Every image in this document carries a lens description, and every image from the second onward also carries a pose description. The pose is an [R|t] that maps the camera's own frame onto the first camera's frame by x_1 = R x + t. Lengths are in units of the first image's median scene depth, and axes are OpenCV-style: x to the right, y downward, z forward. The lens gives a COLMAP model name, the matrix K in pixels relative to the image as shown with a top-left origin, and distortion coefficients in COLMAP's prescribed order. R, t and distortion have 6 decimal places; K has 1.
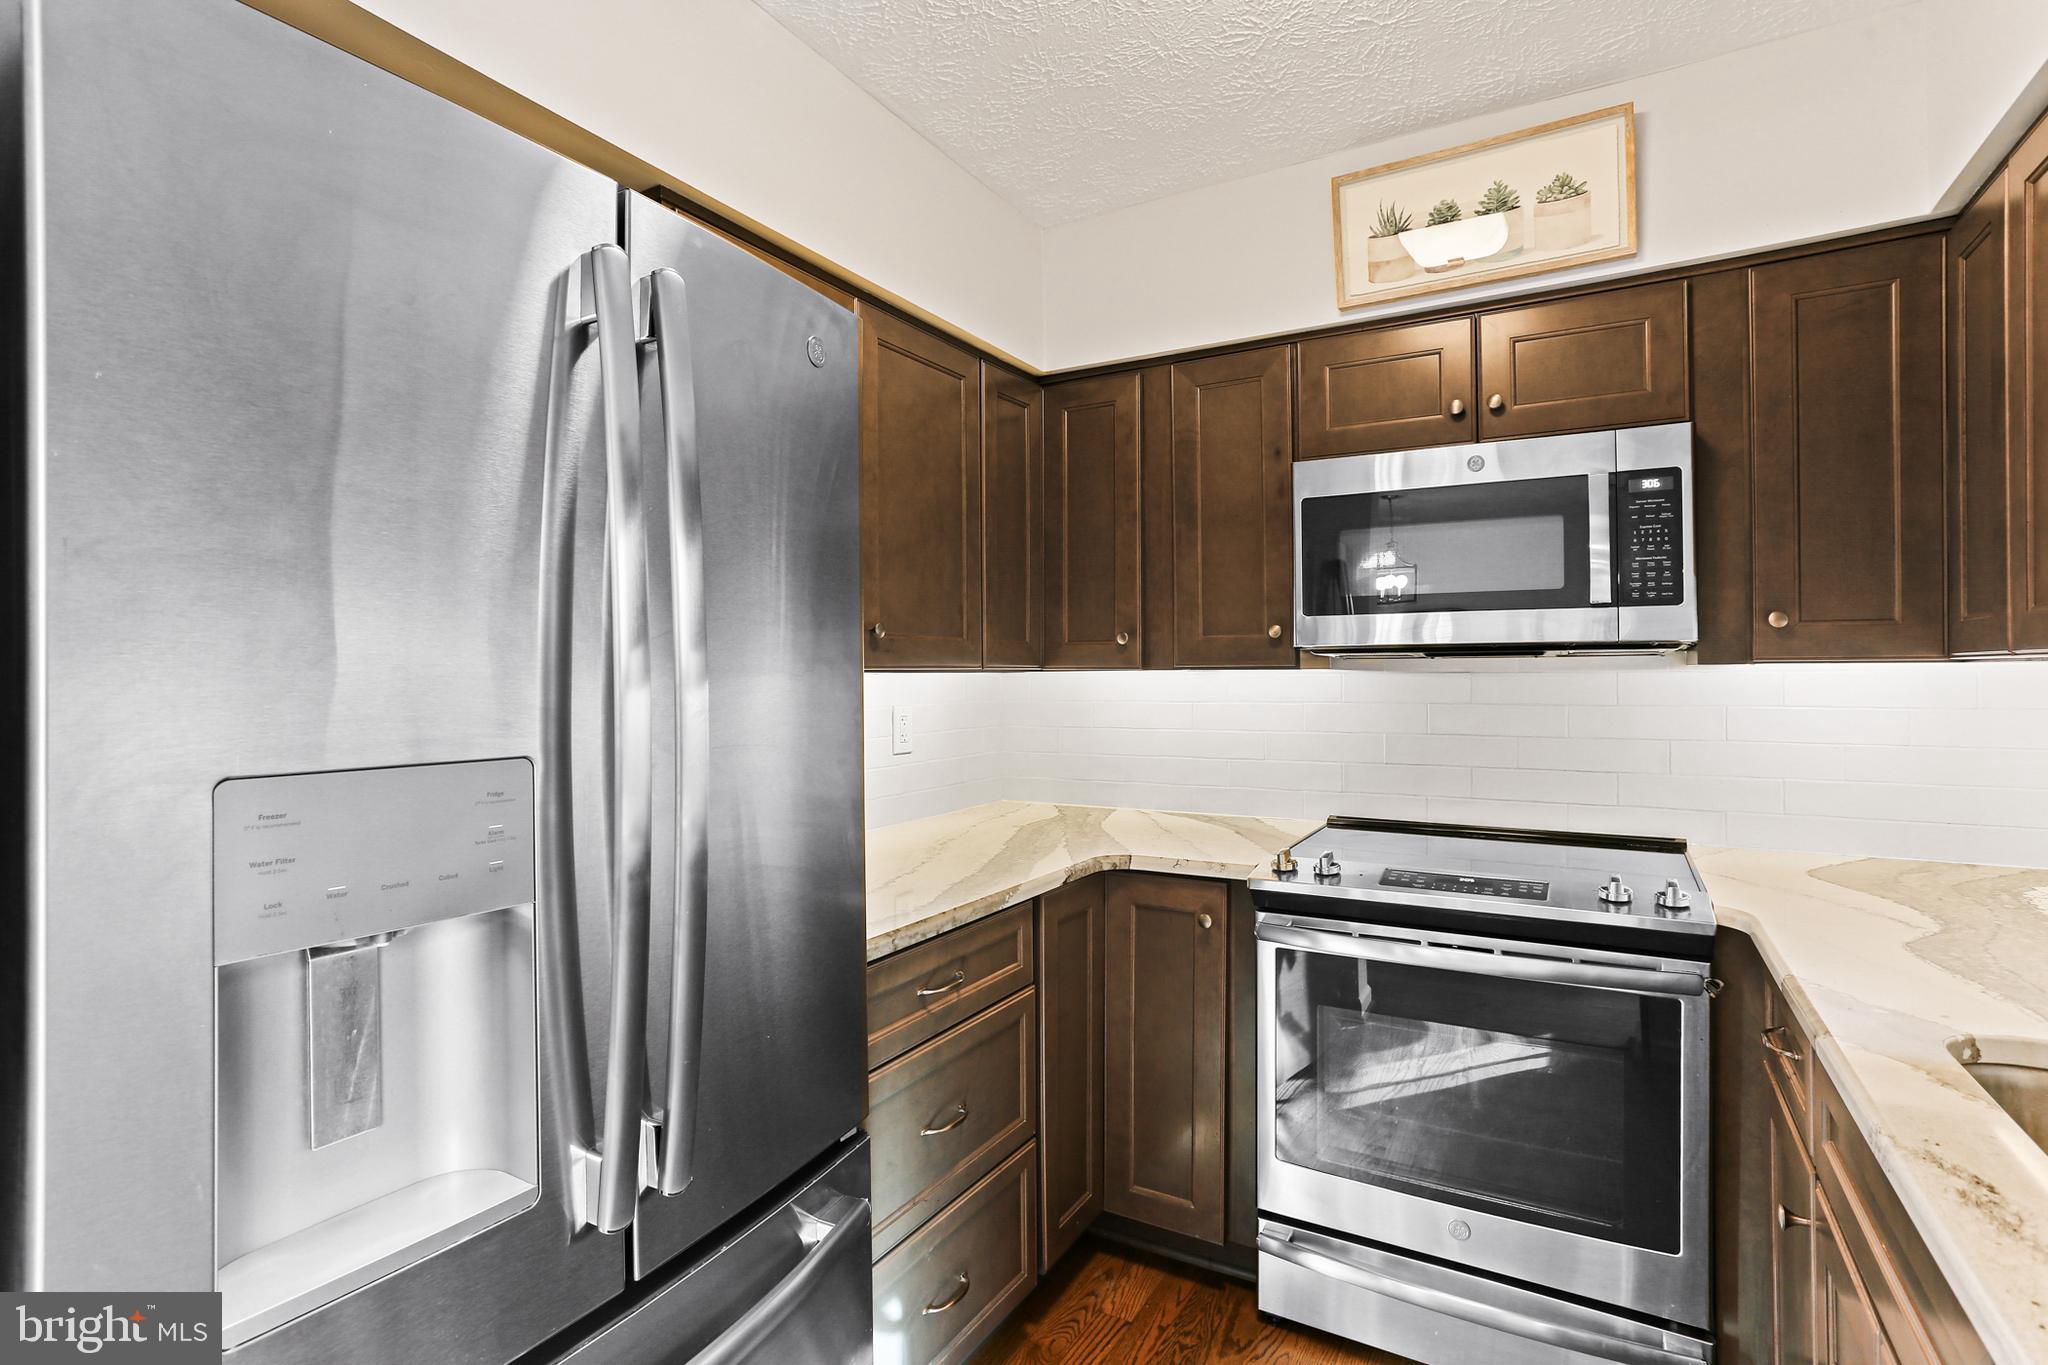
lens RADIAL K [[1003.5, 0, 1026.9], [0, 1003.5, 671.8], [0, 0, 1]] dist [-0.041698, 0.021582]
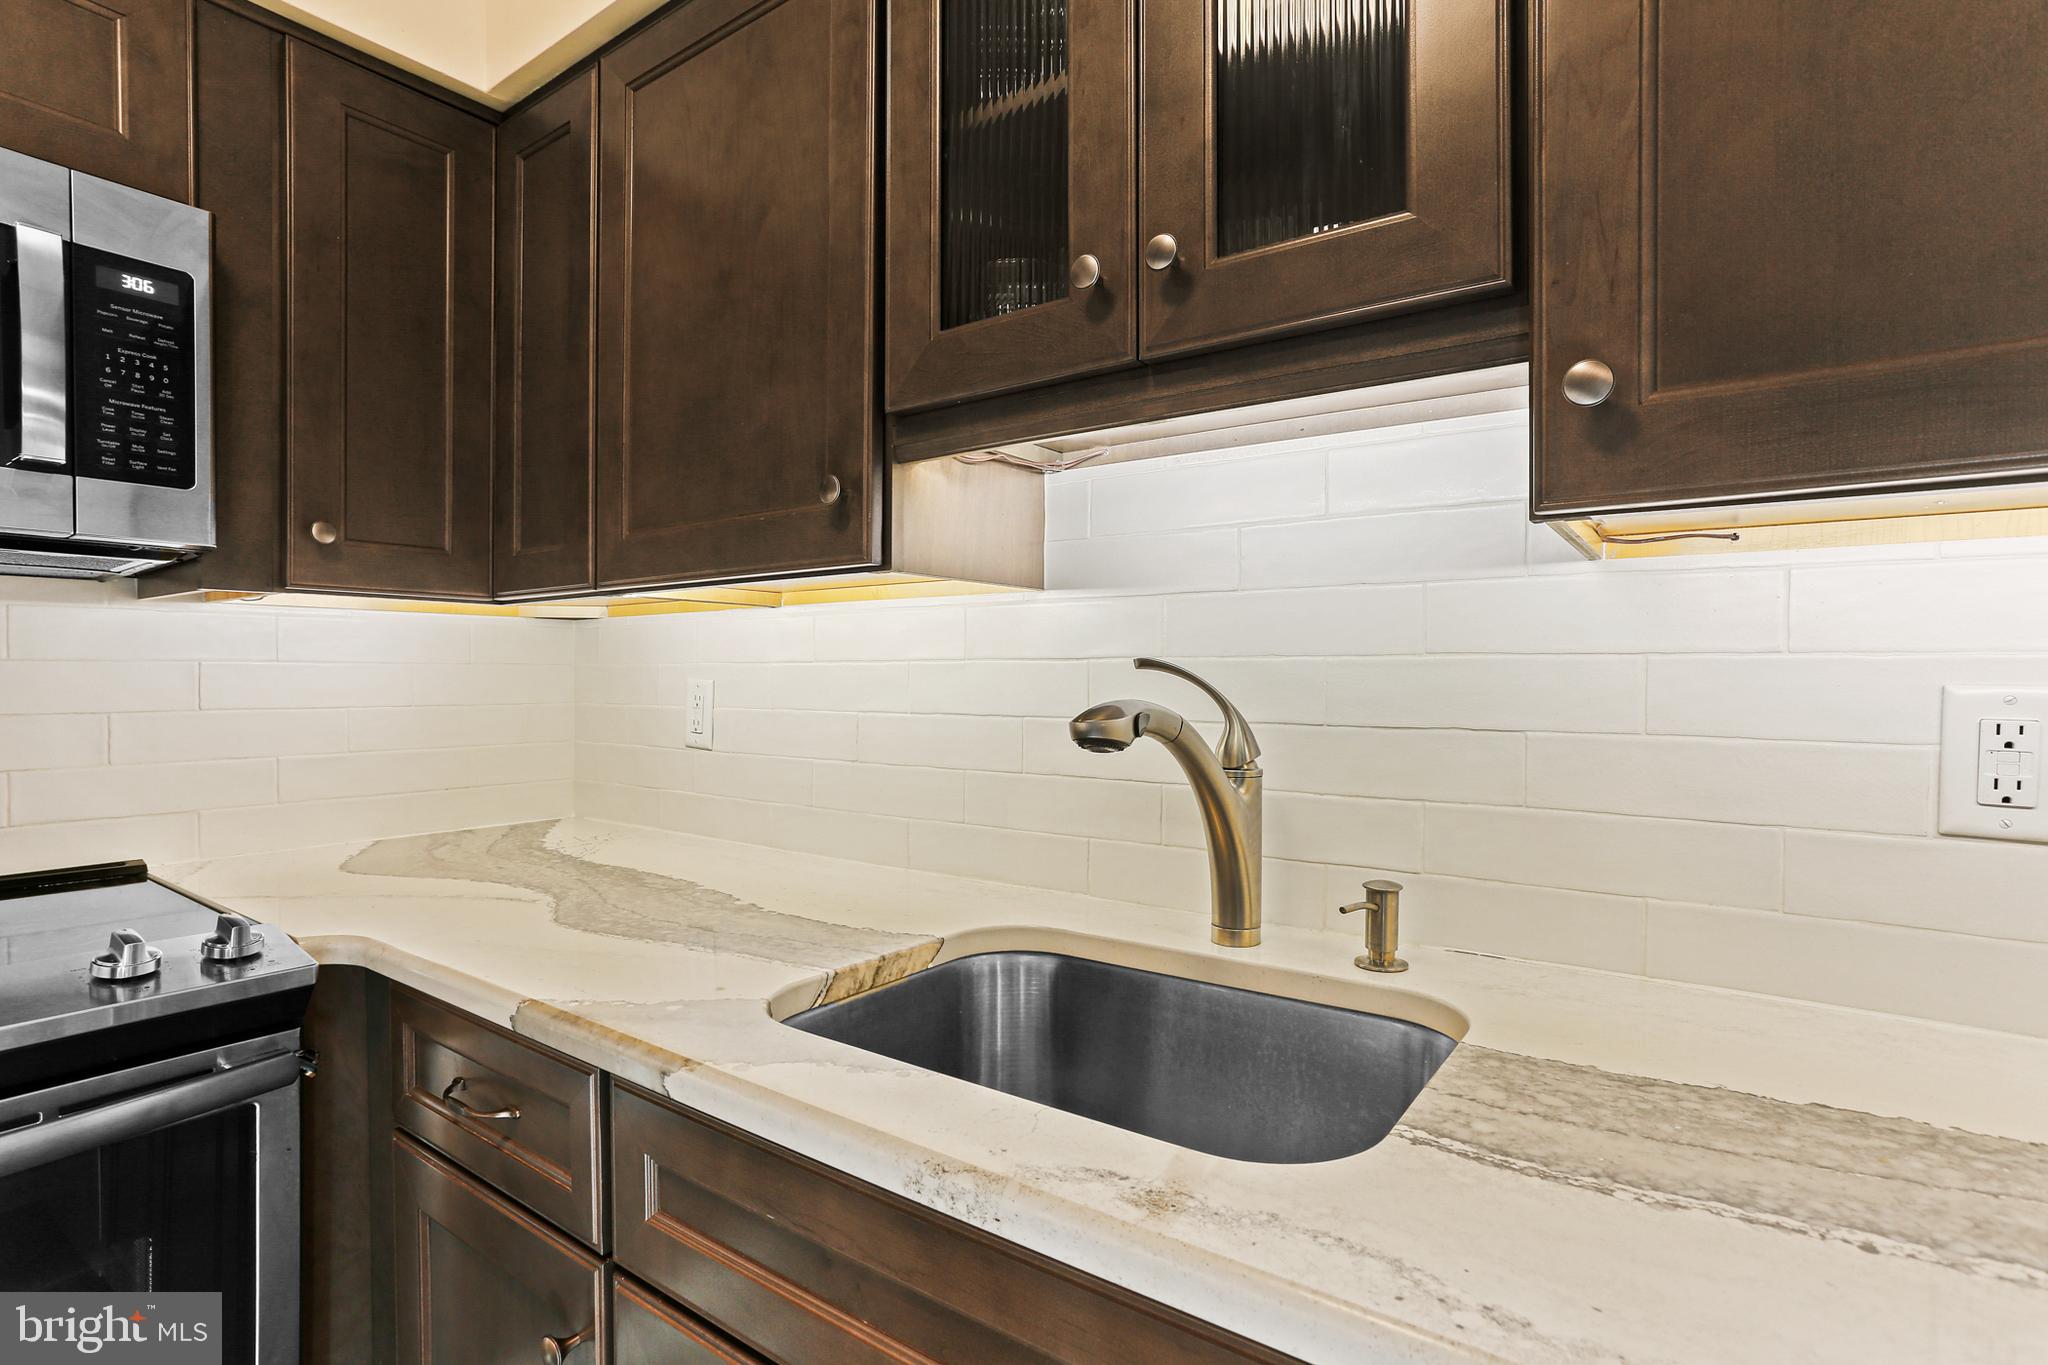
lens RADIAL K [[1003.5, 0, 1016.3], [0, 1003.5, 688.3], [0, 0, 1]] dist [-0.041698, 0.021582]
pose [[0.109854, -0.003604, 0.993941, 0.082189], [-0.001368, 0.999992, 0.003777, 0.057172], [-0.993947, -0.001775, 0.109849, 0.387905]]
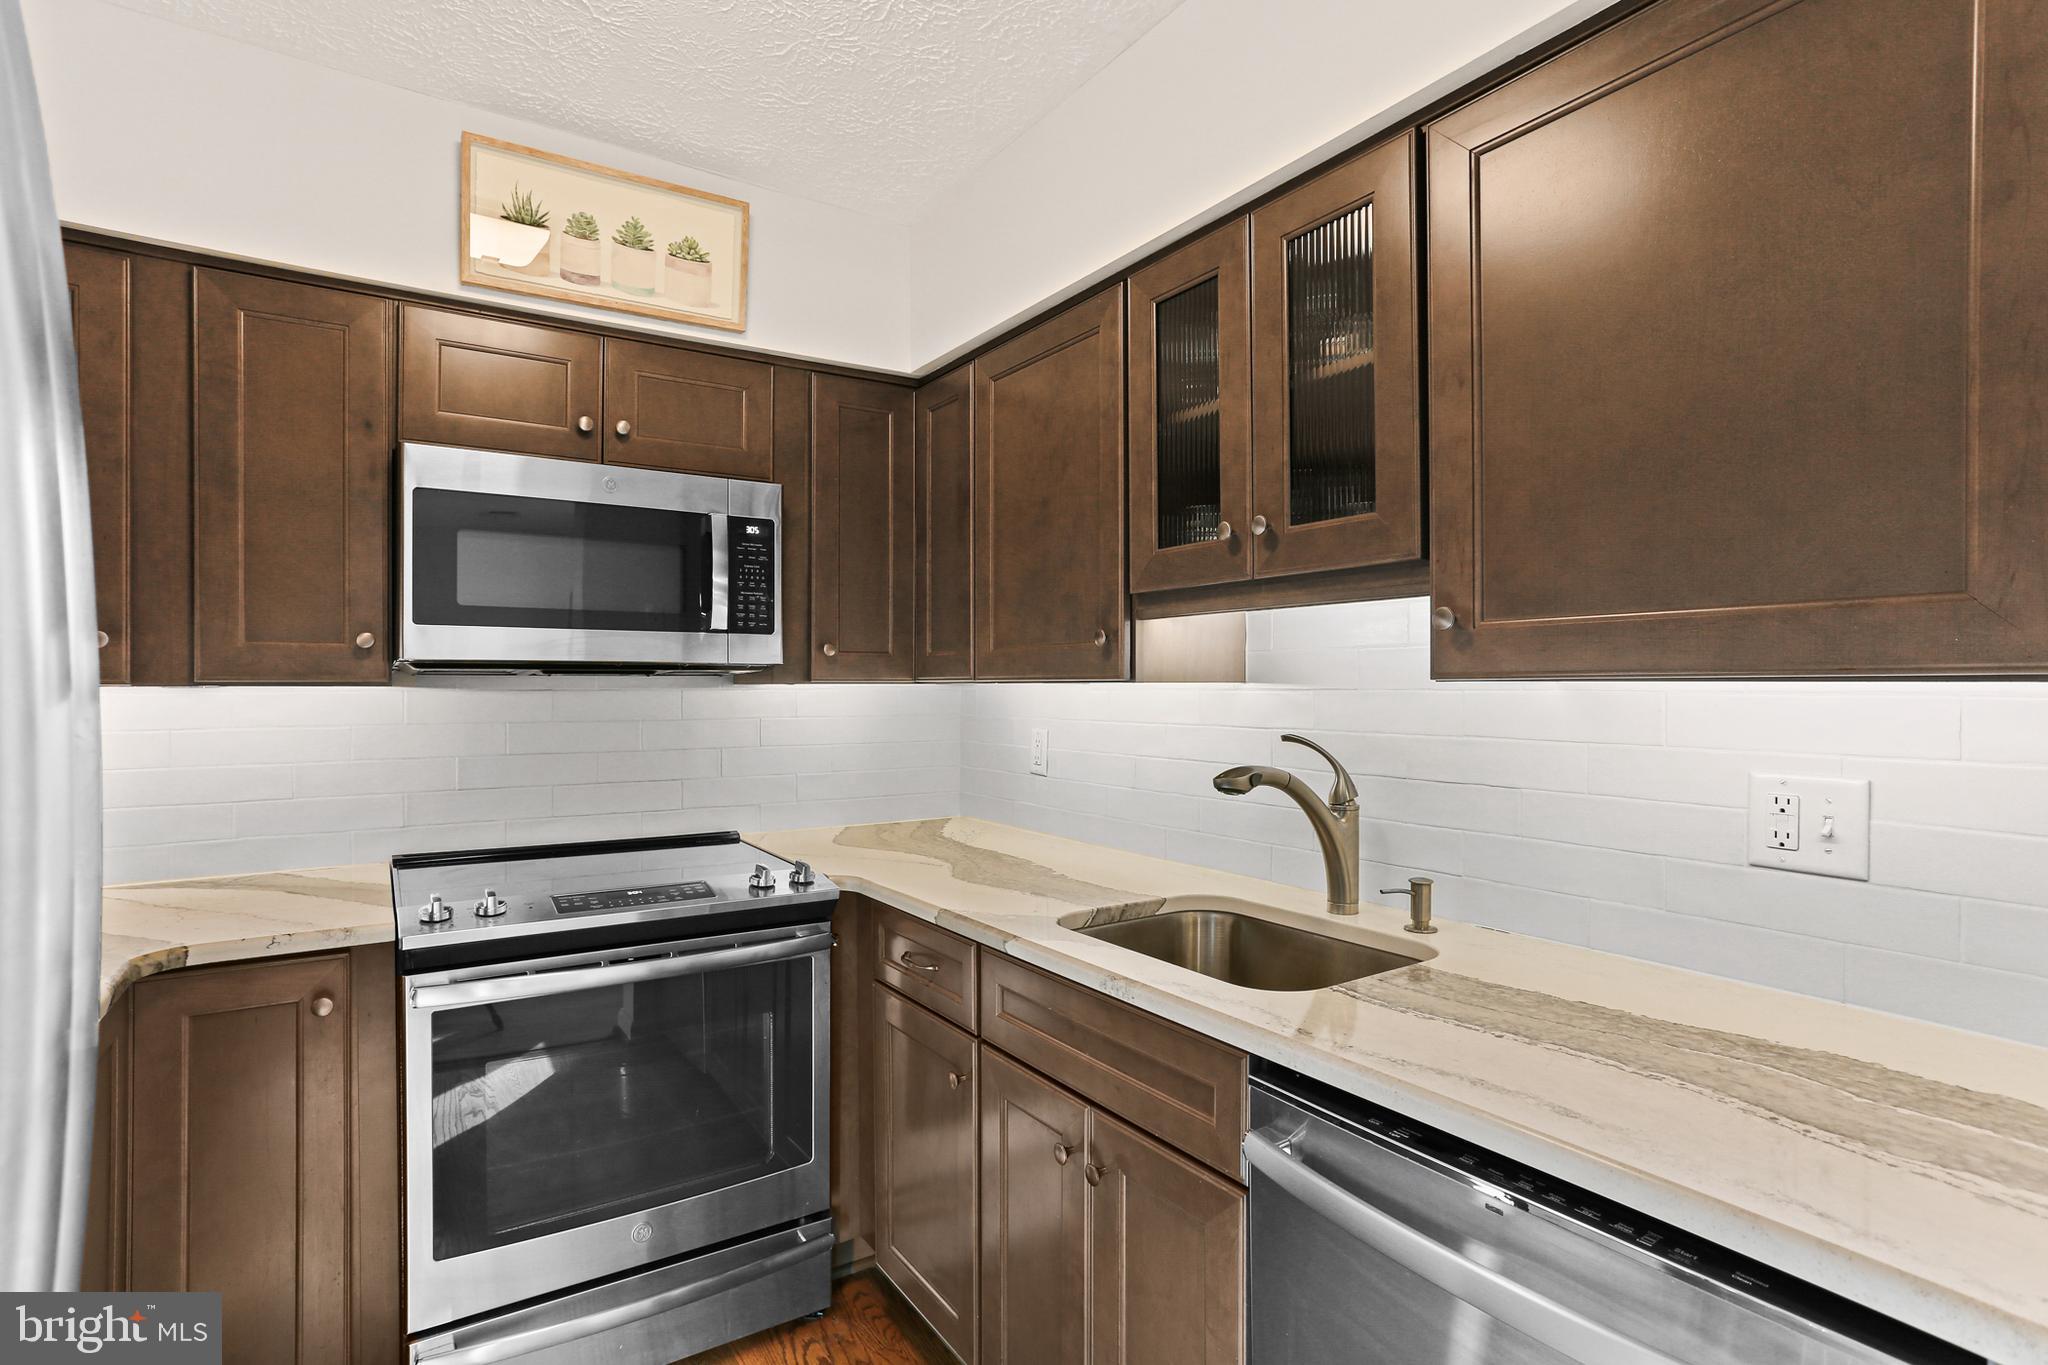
lens RADIAL K [[1003.5, 0, 1018.5], [0, 1003.5, 693.8], [0, 0, 1]] dist [-0.041698, 0.021582]
pose [[0.447404, -0.000519, 0.894332, -0.290703], [-0.001616, 0.999998, 0.001389, 0.002411], [-0.894330, -0.002067, 0.447402, 0.182302]]
